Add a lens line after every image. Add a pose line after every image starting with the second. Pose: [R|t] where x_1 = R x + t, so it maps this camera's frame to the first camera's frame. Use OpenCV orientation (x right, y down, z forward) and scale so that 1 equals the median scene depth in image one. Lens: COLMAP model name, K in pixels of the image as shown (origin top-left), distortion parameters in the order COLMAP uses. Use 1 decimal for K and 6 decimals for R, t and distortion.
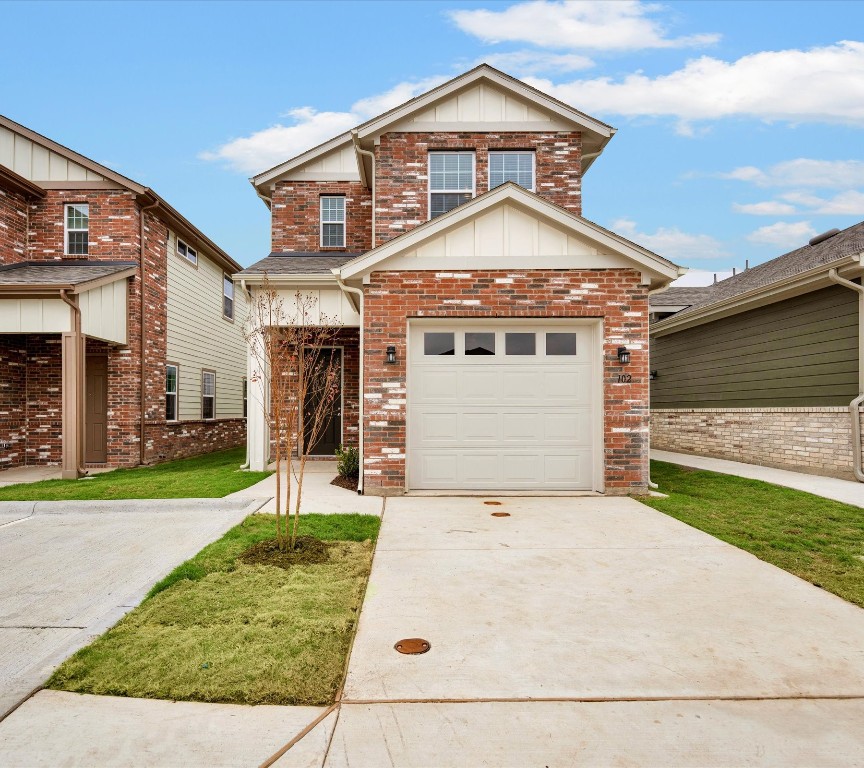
lens RADIAL K [[469.1, 0, 412.1], [0, 469.1, 407.2], [0, 0, 1]] dist [0.003111, -0.001900]
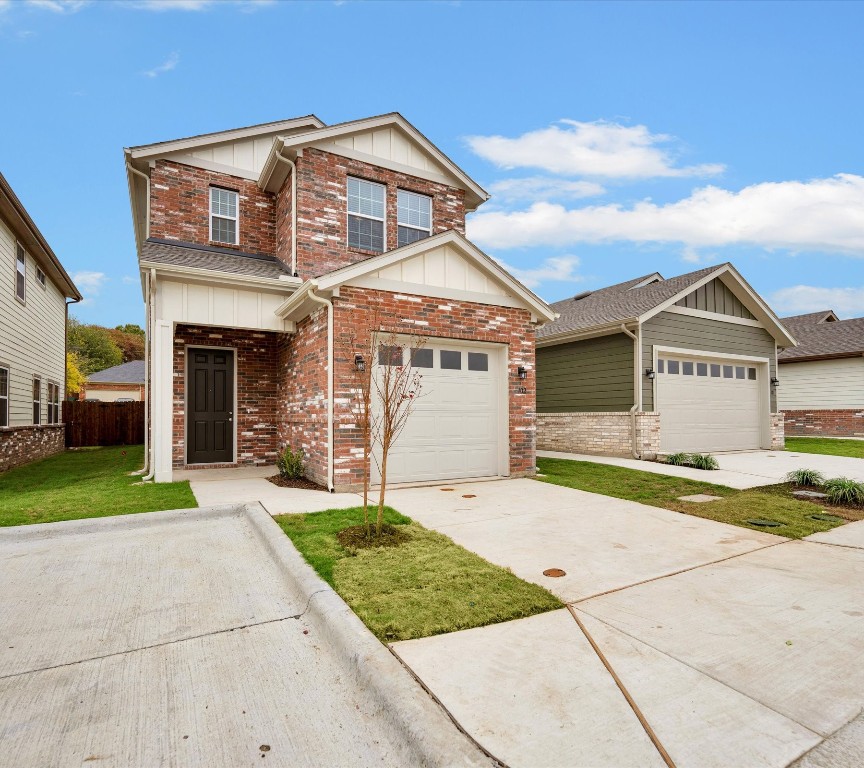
lens RADIAL K [[469.1, 0, 416.4], [0, 469.1, 411.9], [0, 0, 1]] dist [0.003111, -0.001900]
pose [[0.874476, 0.002452, 0.485062, -0.456027], [-0.000744, 0.999993, -0.003715, 0.005786], [-0.485068, 0.002888, 0.874472, -0.028884]]
